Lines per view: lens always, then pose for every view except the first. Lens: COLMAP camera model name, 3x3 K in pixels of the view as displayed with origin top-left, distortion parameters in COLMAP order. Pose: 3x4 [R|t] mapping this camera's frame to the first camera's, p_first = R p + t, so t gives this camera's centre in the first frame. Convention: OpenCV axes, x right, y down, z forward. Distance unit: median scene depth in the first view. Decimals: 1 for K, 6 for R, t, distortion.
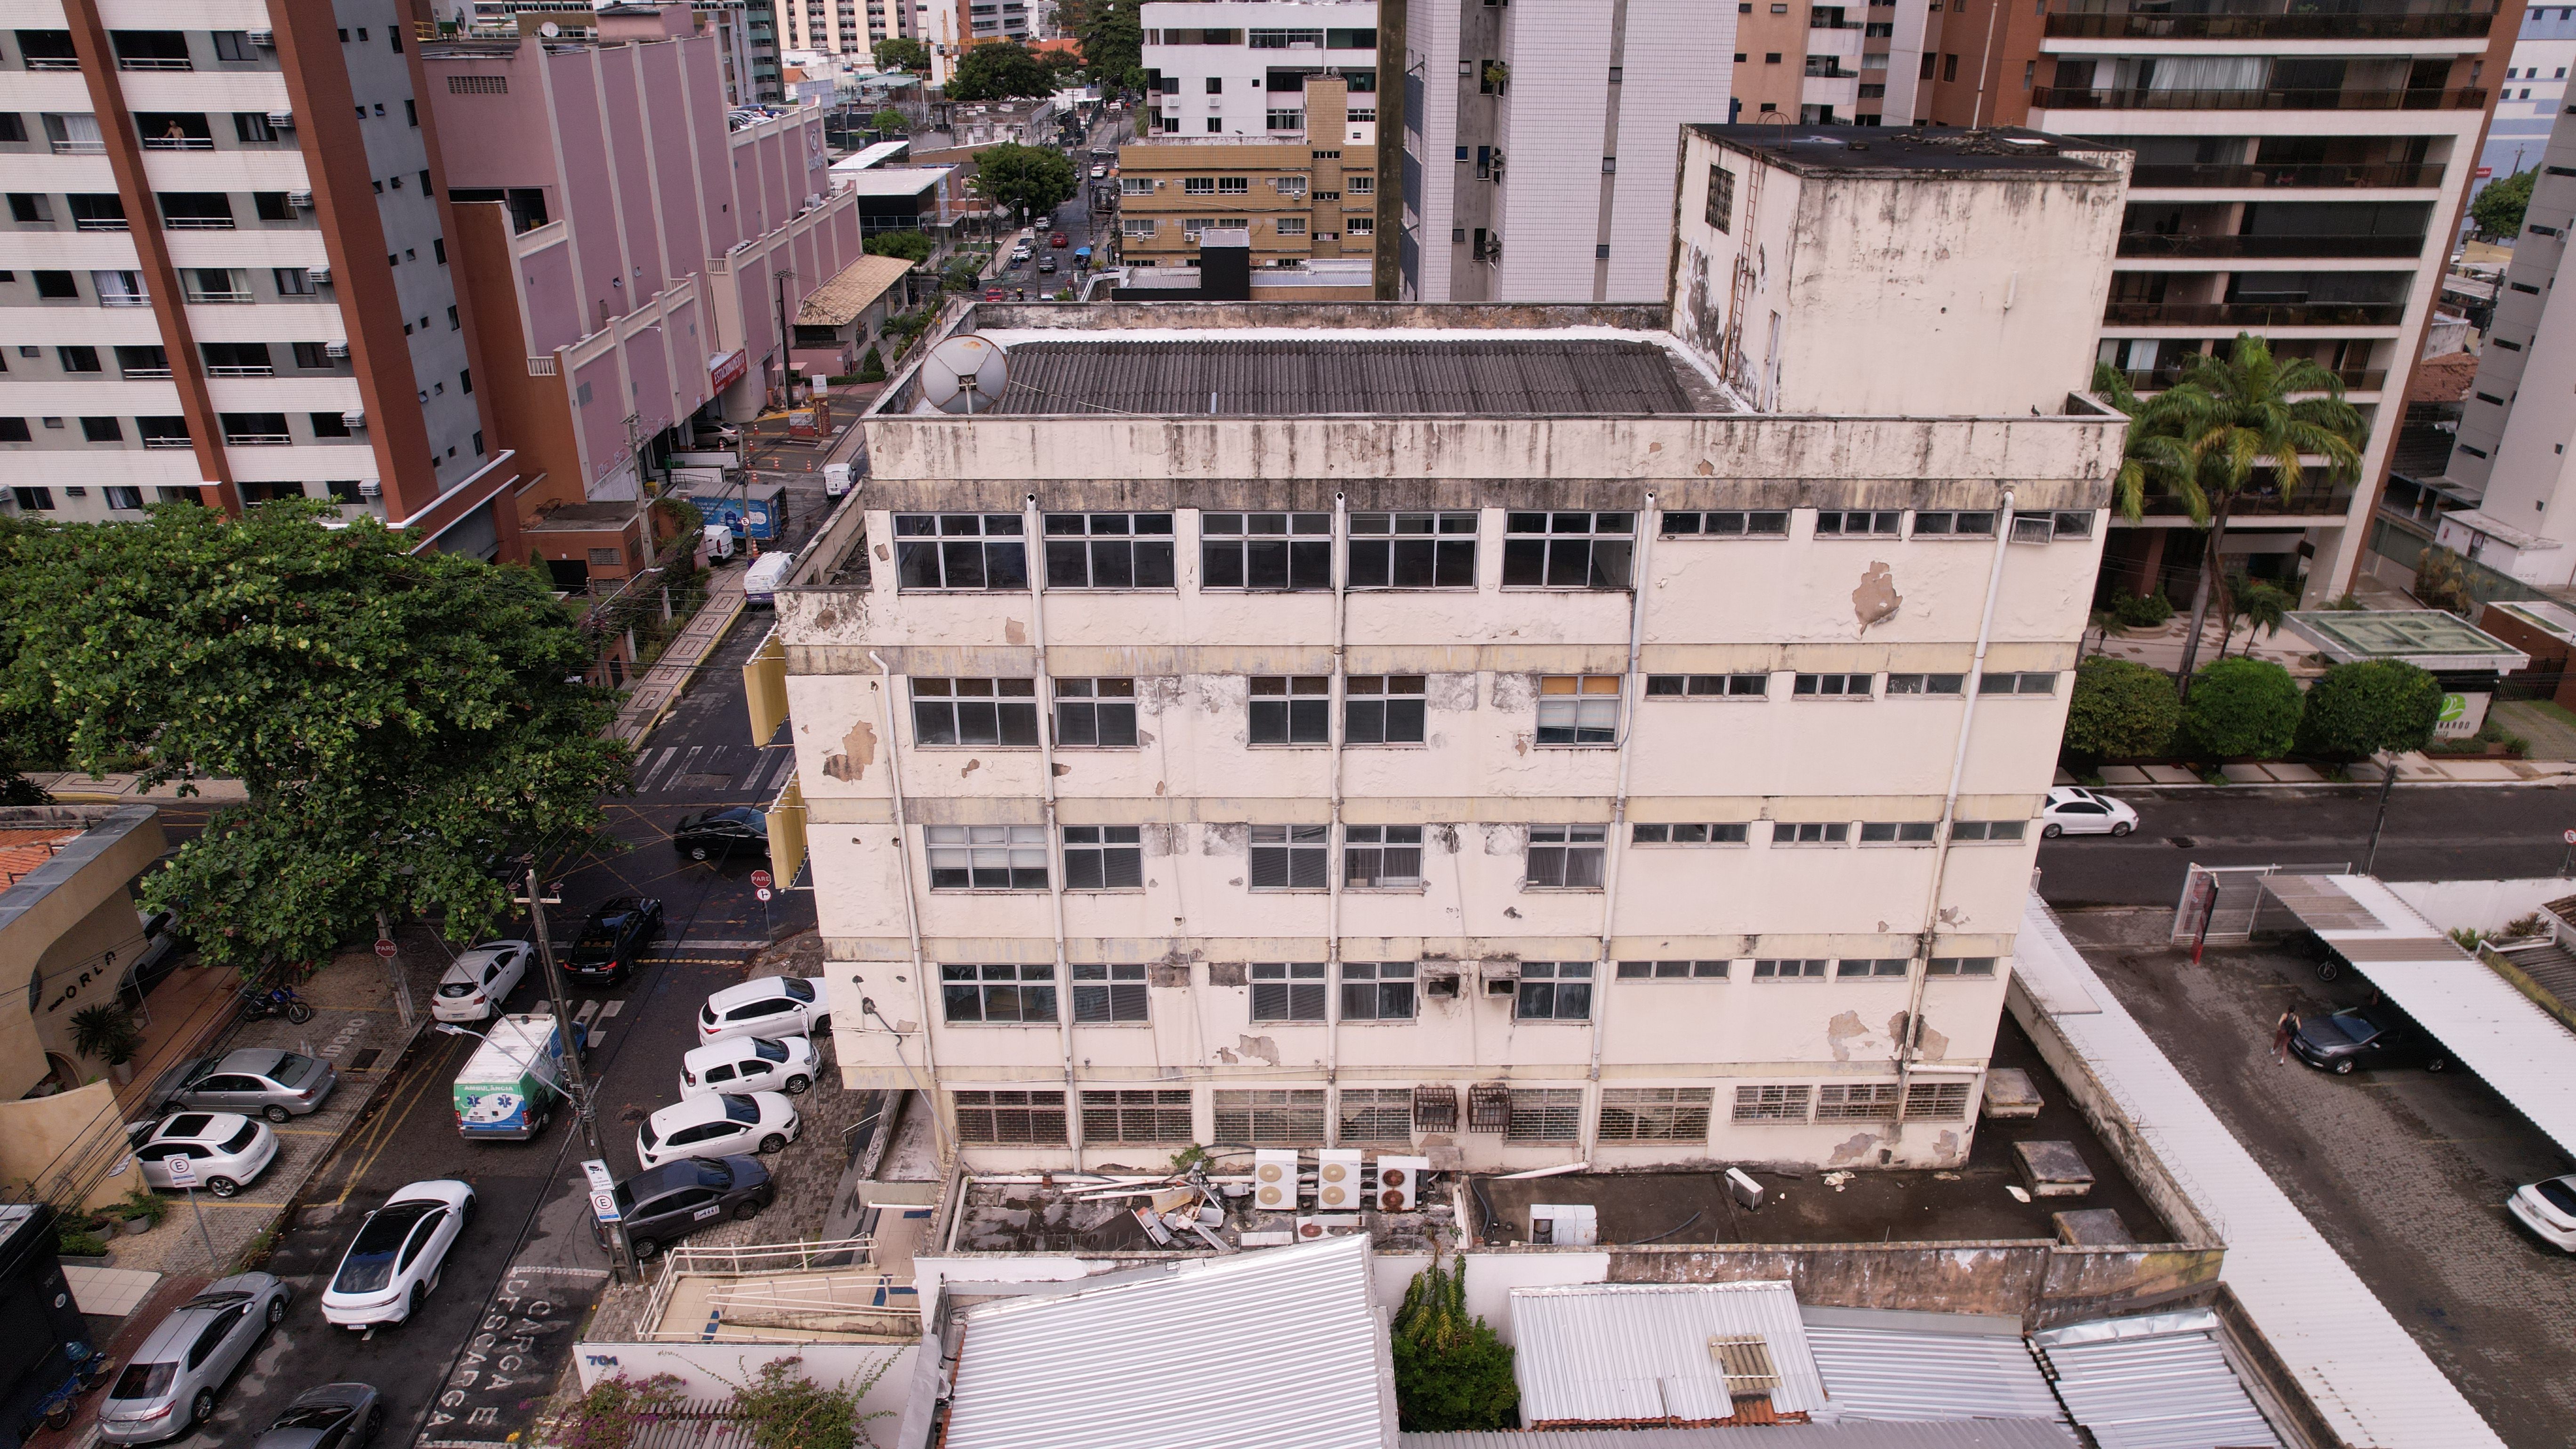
lens RADIAL K [[1647.0, 0, 1292.5], [0, 1647.0, 725.8], [0, 0, 1]] dist [-0.083106, 0.073339]
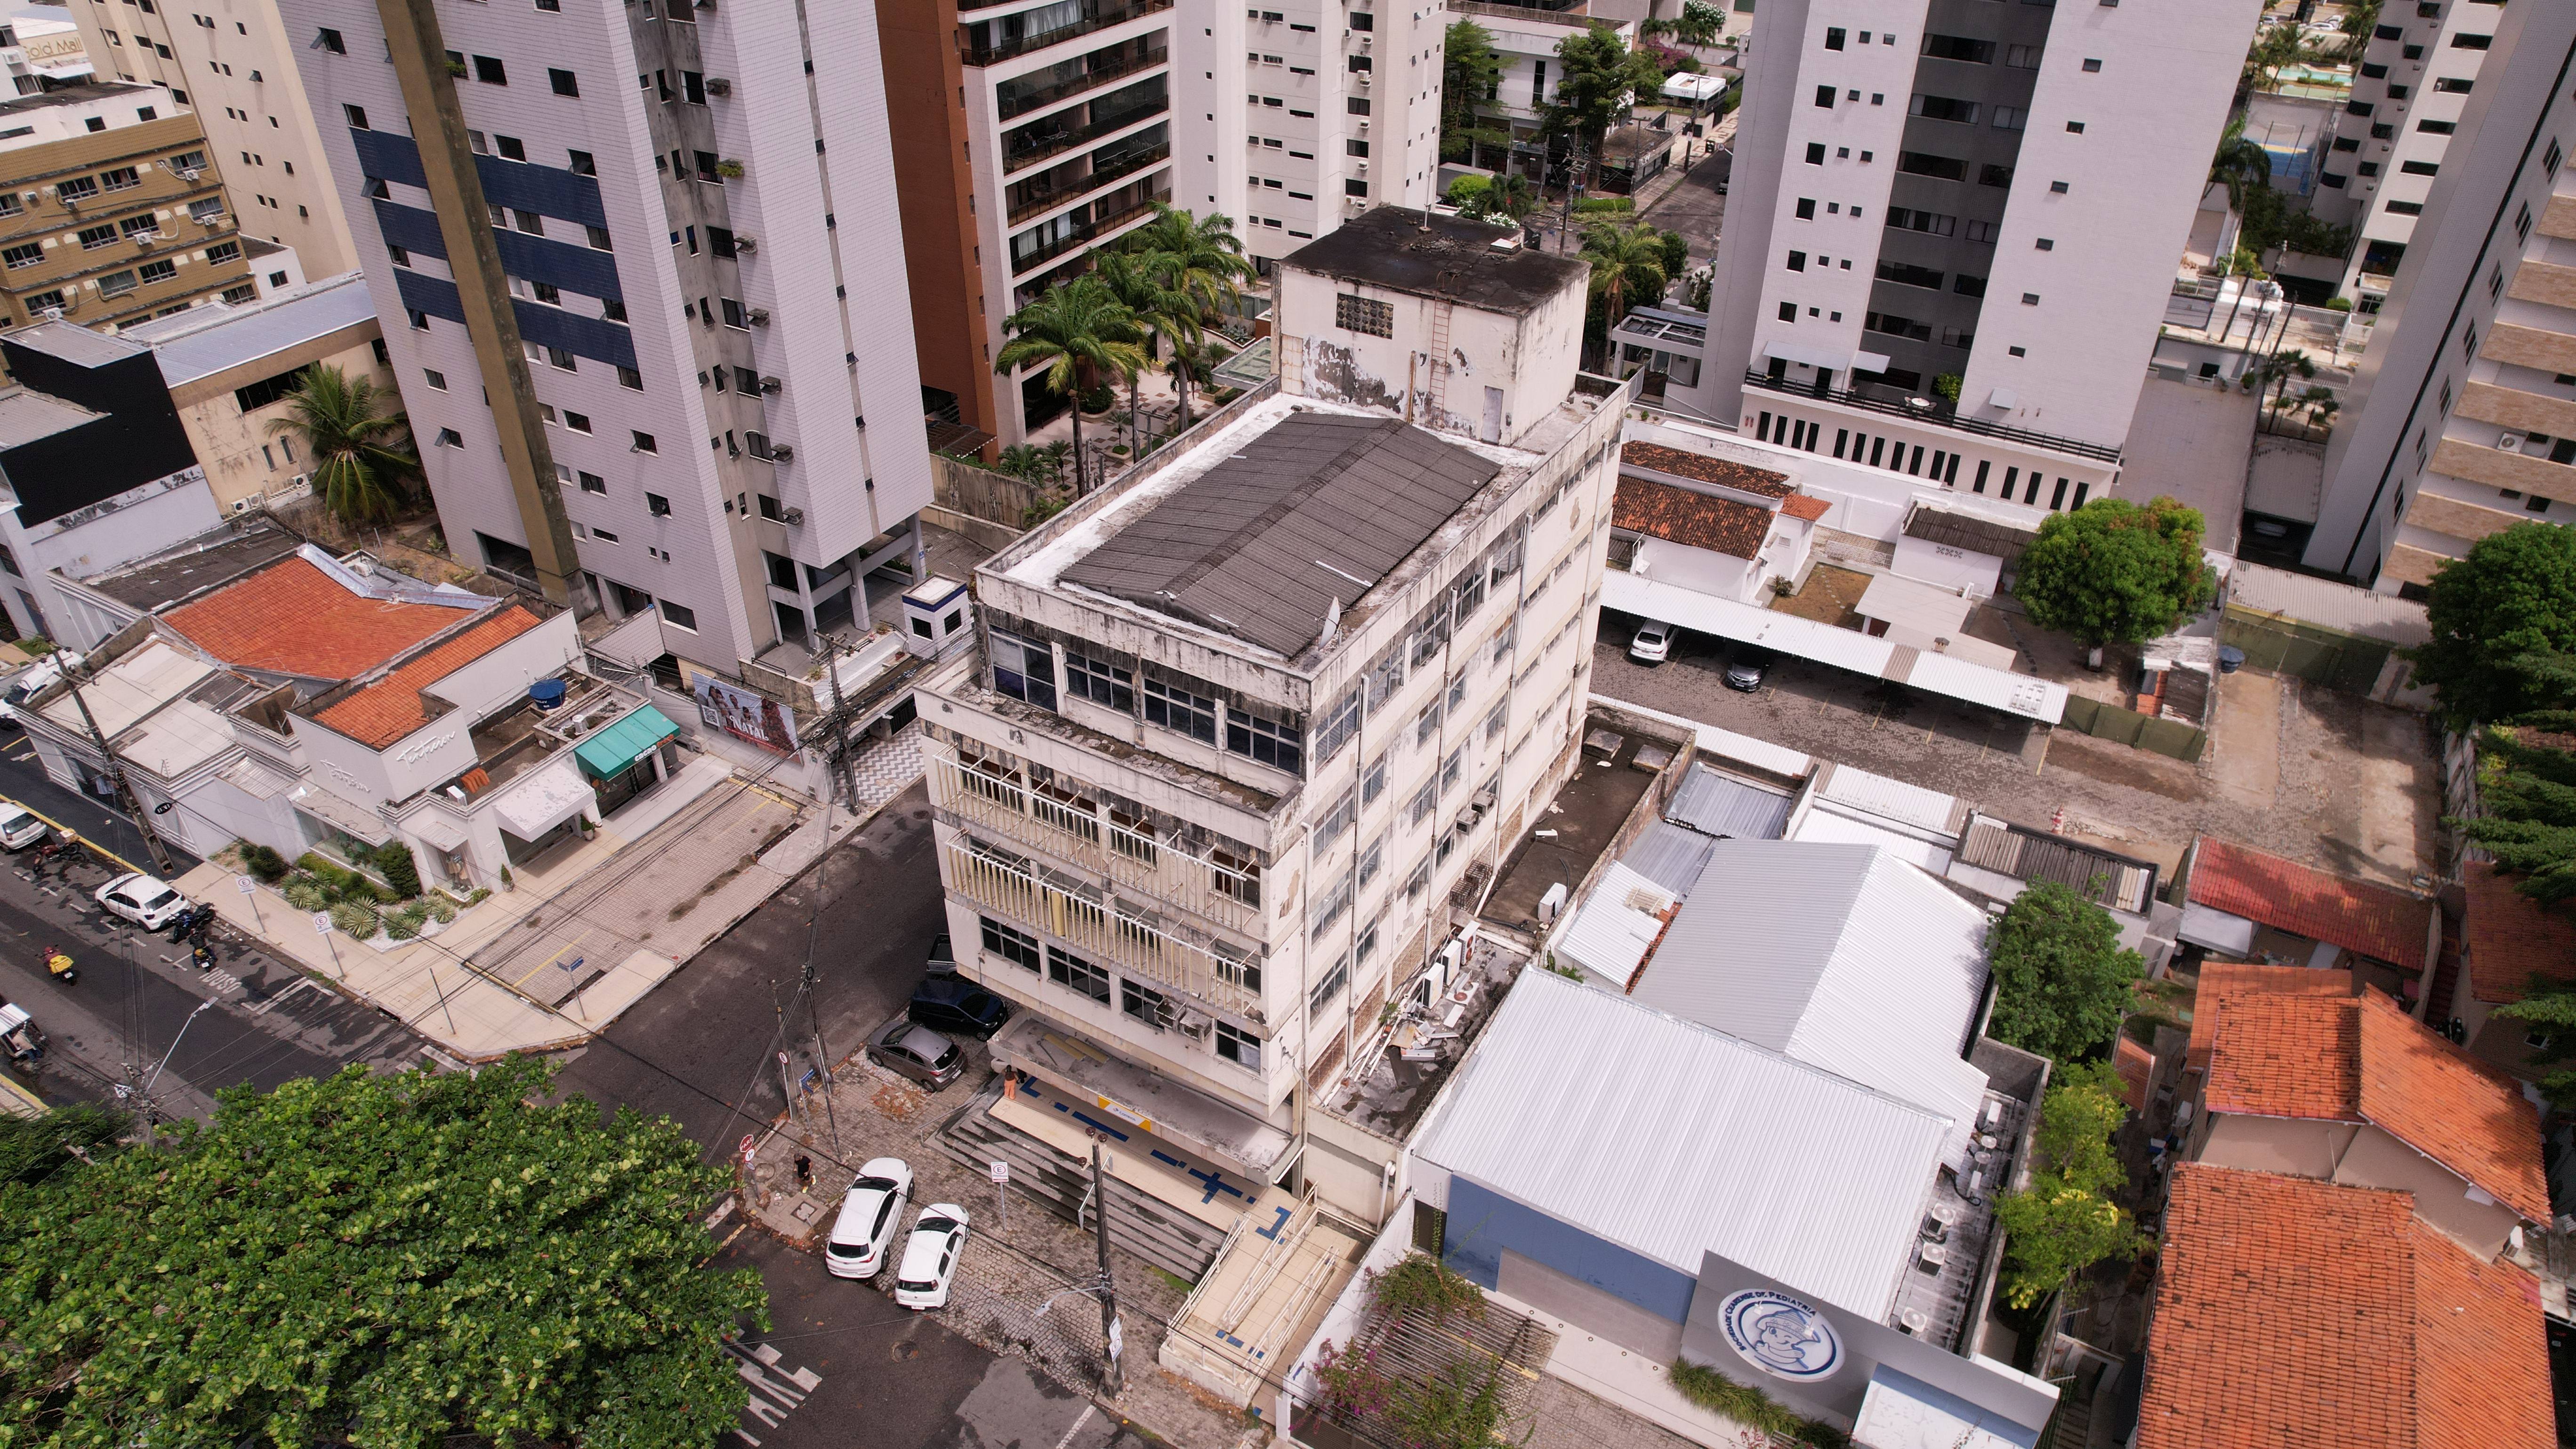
lens RADIAL K [[1647.0, 0, 1292.5], [0, 1647.0, 725.8], [0, 0, 1]] dist [-0.083106, 0.073339]
pose [[0.515251, -0.484053, 0.707255, -0.638876], [0.349699, 0.872151, 0.342145, -0.316931], [-0.782450, 0.071036, 0.618649, 0.053599]]
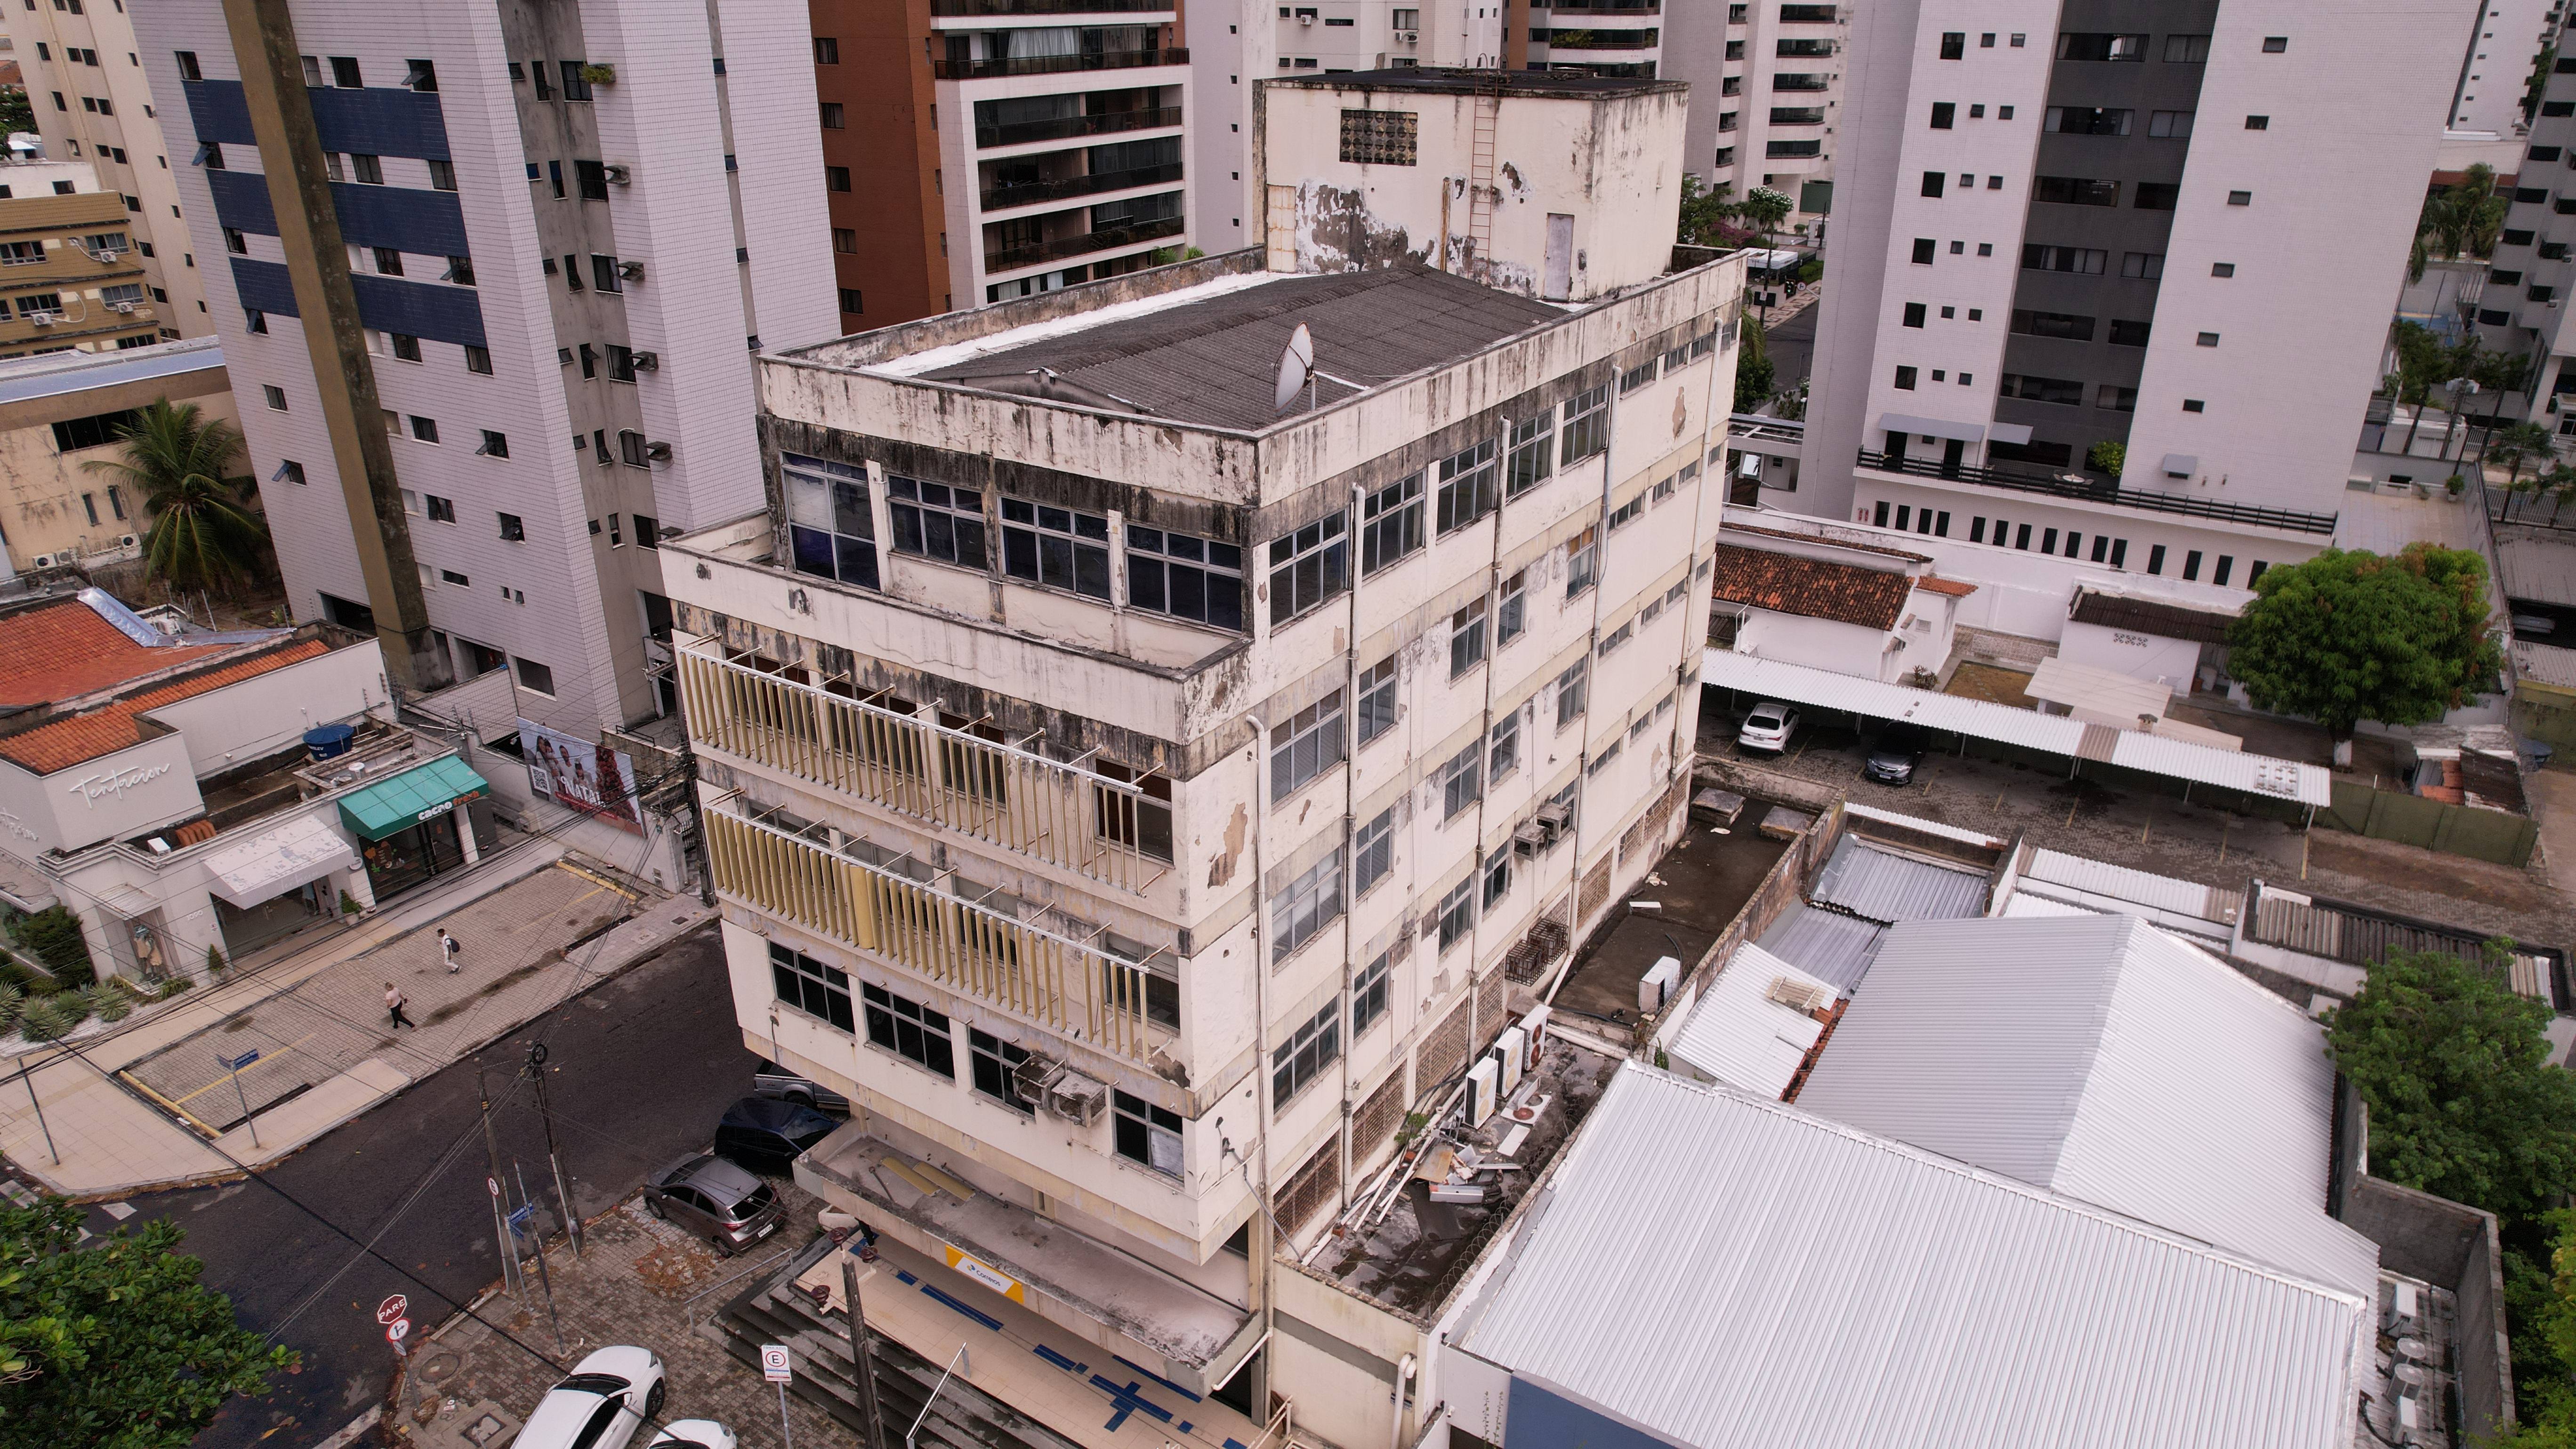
lens RADIAL K [[1647.0, 0, 1292.5], [0, 1647.0, 725.8], [0, 0, 1]] dist [-0.083106, 0.073339]
pose [[0.546545, -0.345899, 0.762655, -0.460033], [0.349621, 0.921792, 0.167525, -0.089933], [-0.760956, 0.175080, 0.624734, 0.231513]]
